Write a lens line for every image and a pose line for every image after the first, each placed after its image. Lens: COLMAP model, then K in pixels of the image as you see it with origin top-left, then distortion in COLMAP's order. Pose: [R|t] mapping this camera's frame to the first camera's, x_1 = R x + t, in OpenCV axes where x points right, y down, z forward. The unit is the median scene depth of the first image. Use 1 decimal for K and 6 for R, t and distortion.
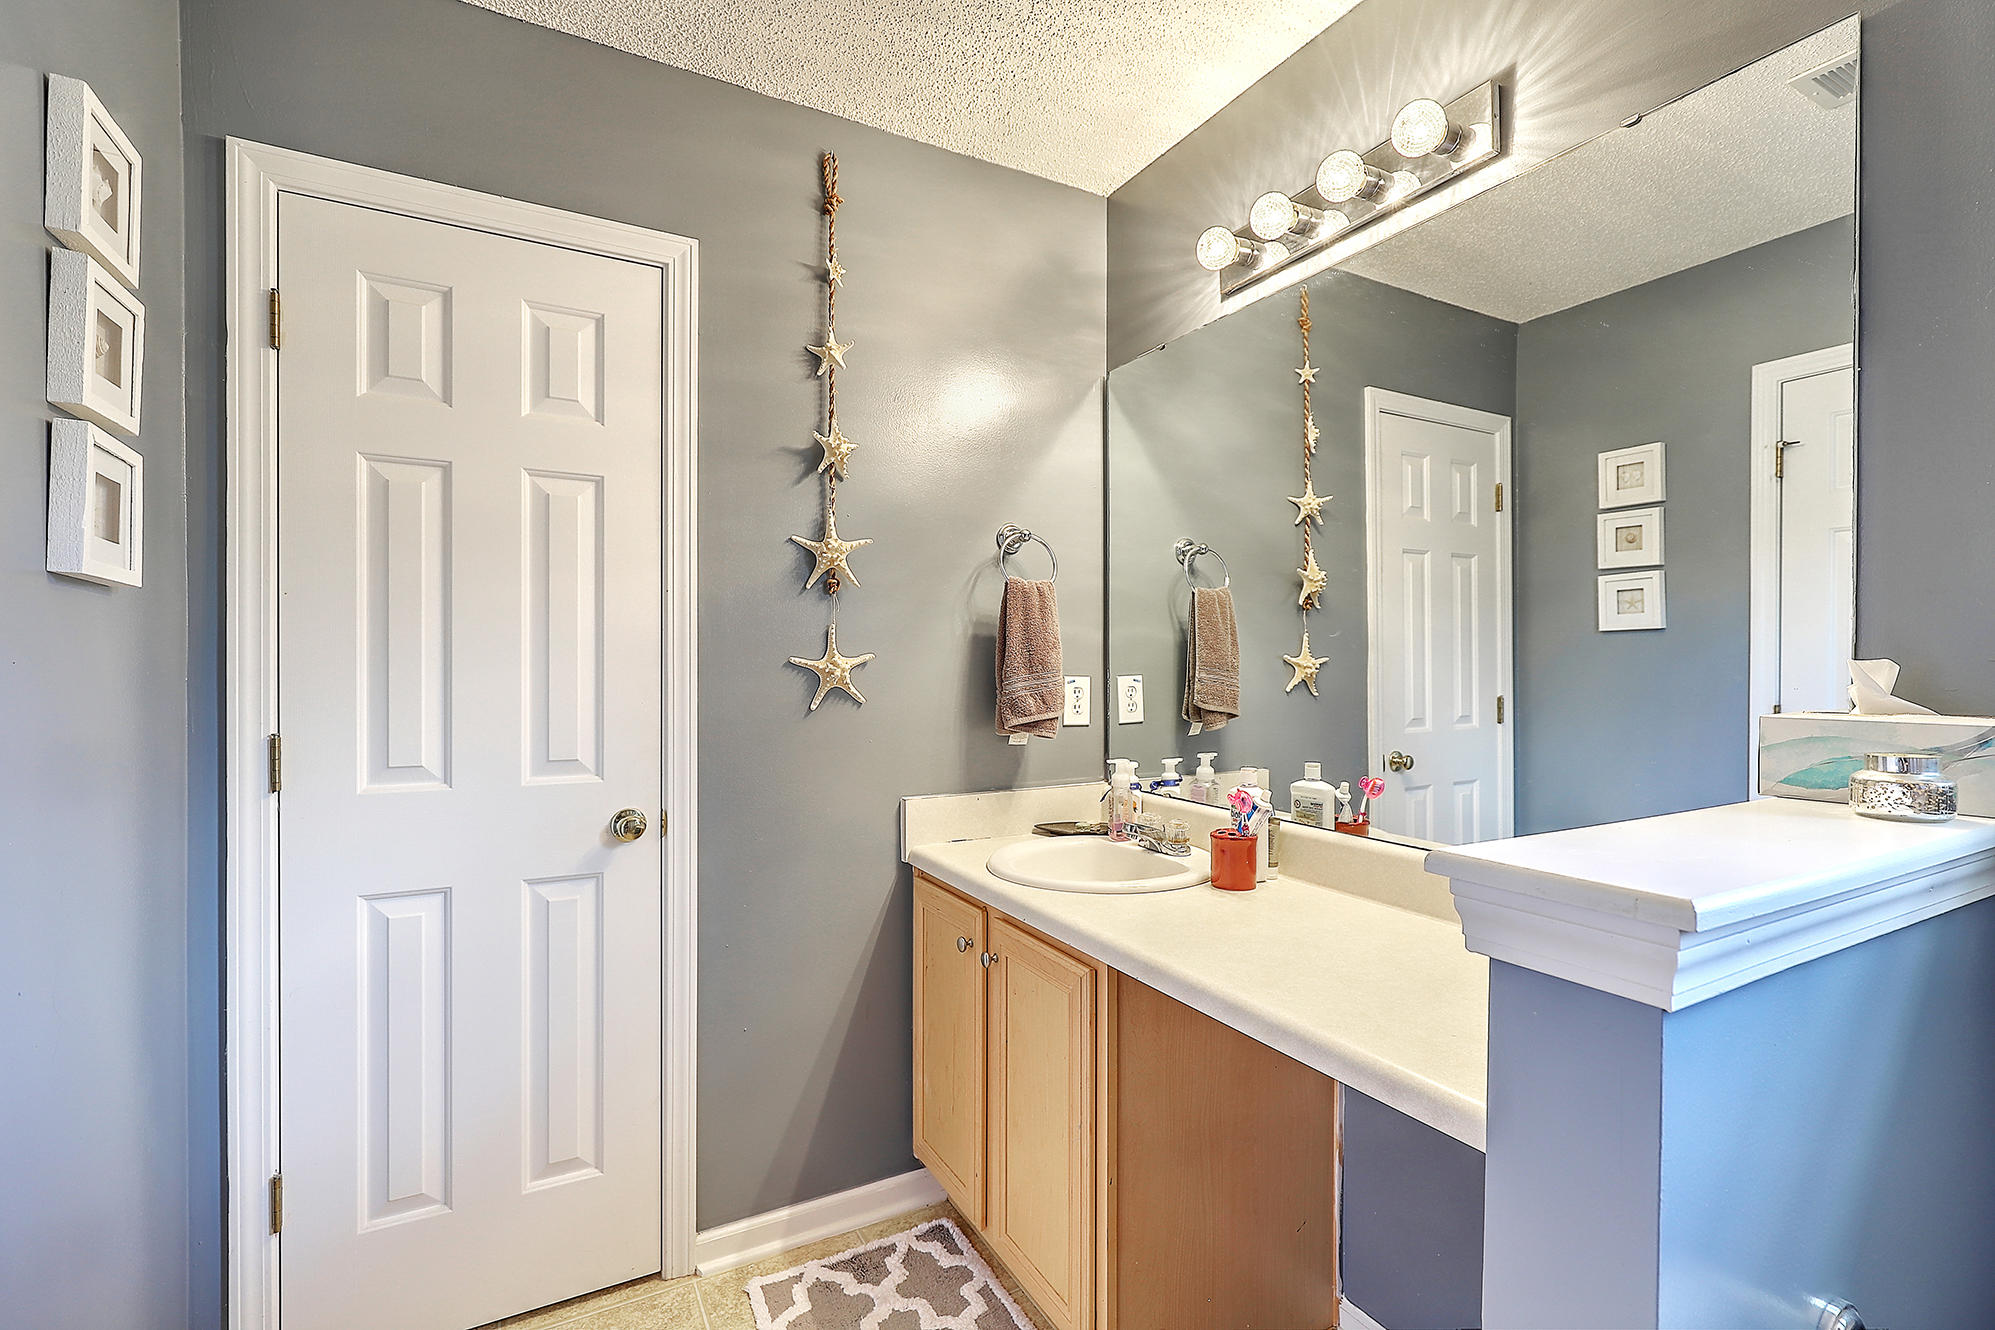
lens RADIAL K [[914.1, 0, 1013.6], [0, 914.1, 667.8], [0, 0, 1]] dist [0.000892, -0.000028]
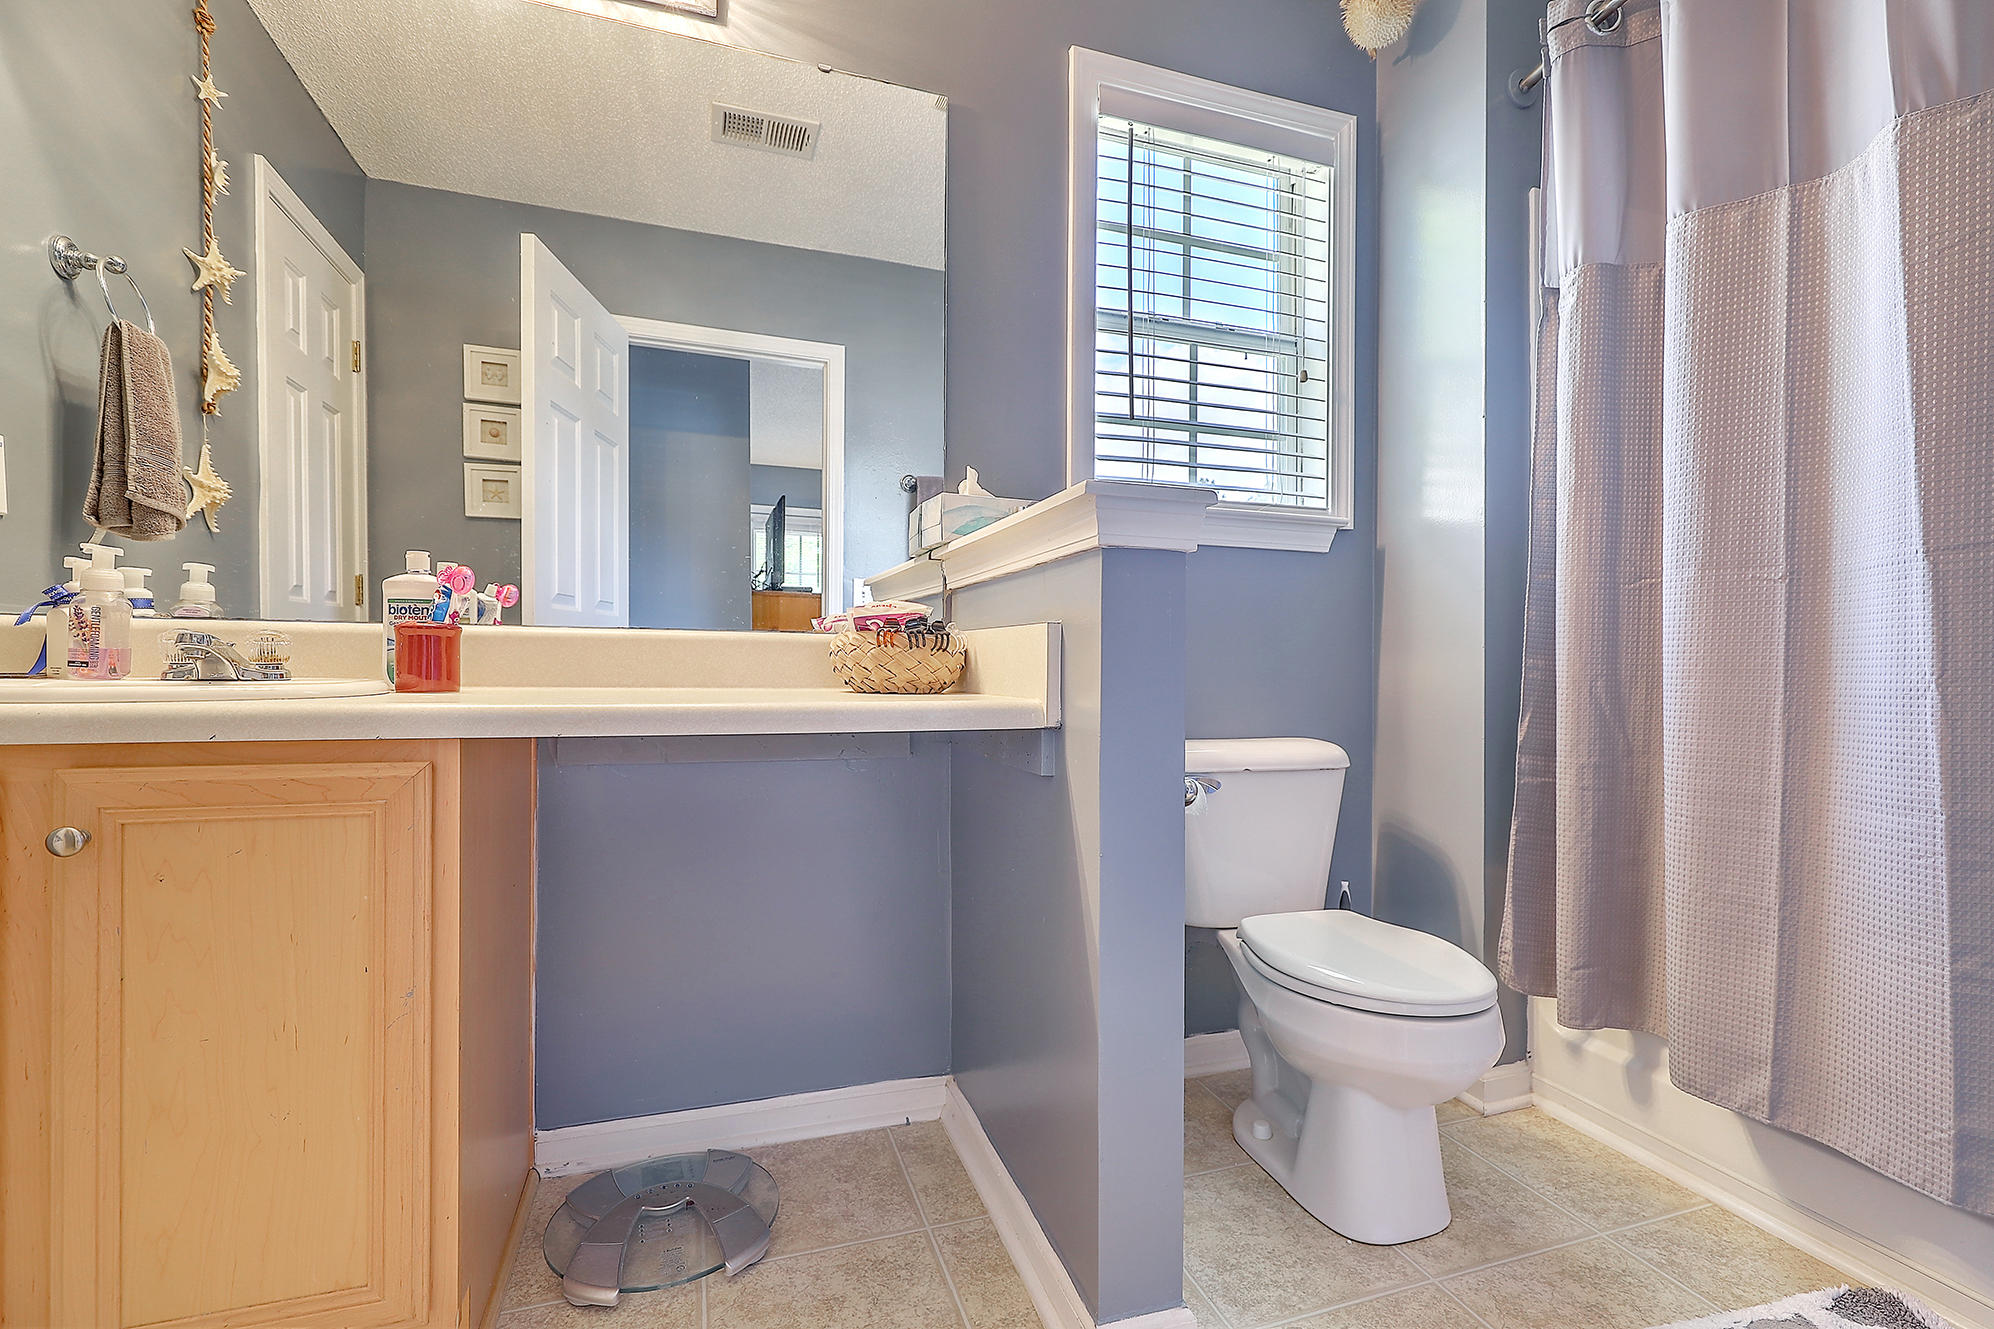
lens RADIAL K [[913.6, 0, 1013.1], [0, 913.6, 667.3], [0, 0, 1]] dist [0.000892, -0.000028]
pose [[0.166023, 0.000213, 0.986122, -0.295992], [-0.001834, 0.999998, 0.000093, 0.139727], [-0.986120, -0.001824, 0.166023, 0.237811]]
